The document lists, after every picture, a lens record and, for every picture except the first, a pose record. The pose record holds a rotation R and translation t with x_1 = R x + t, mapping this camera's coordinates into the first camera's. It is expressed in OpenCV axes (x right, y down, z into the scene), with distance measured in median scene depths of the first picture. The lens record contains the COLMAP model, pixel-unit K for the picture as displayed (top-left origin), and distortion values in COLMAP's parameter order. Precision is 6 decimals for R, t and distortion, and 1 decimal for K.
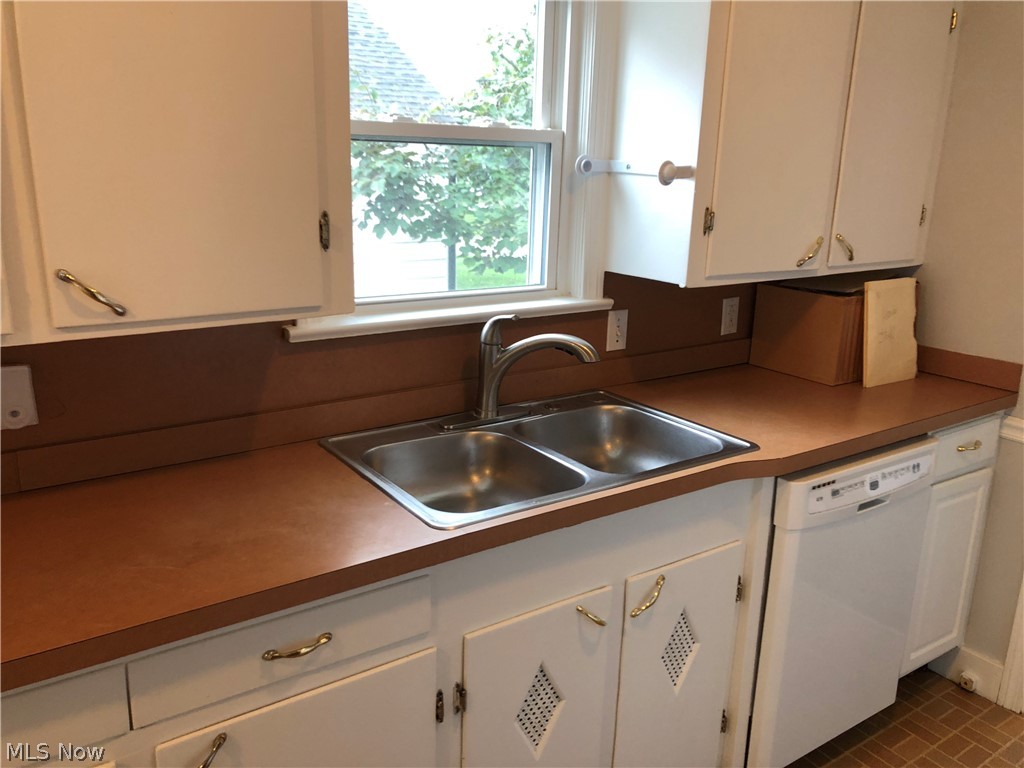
lens RADIAL K [[908.3, 0, 512.0], [0, 908.3, 384.0], [0, 0, 1]] dist [-0.023459, -0.005644]
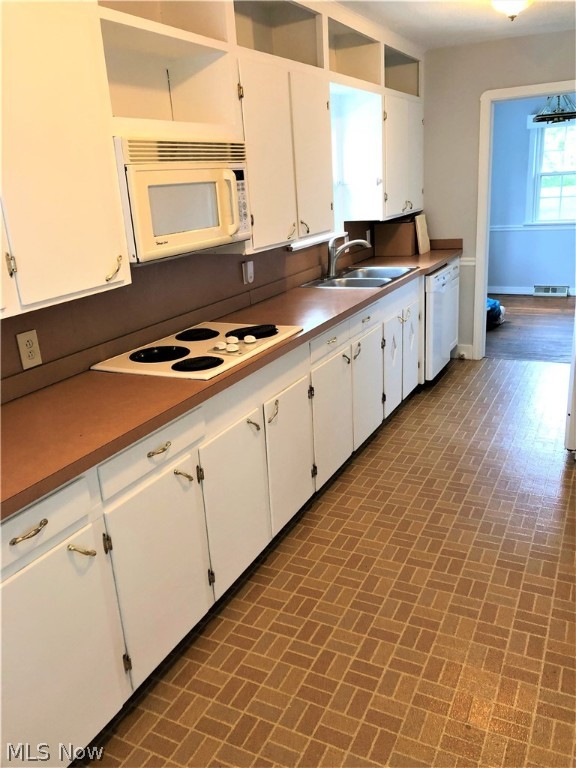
lens RADIAL K [[629.2, 0, 288.0], [0, 629.2, 384.0], [0, 0, 1]] dist [0.047816, -0.058689]
pose [[0.890100, -0.221786, 0.398162, -0.830887], [0.200346, 0.975082, 0.095267, 0.125356], [-0.409370, -0.005027, 0.912355, -0.617136]]
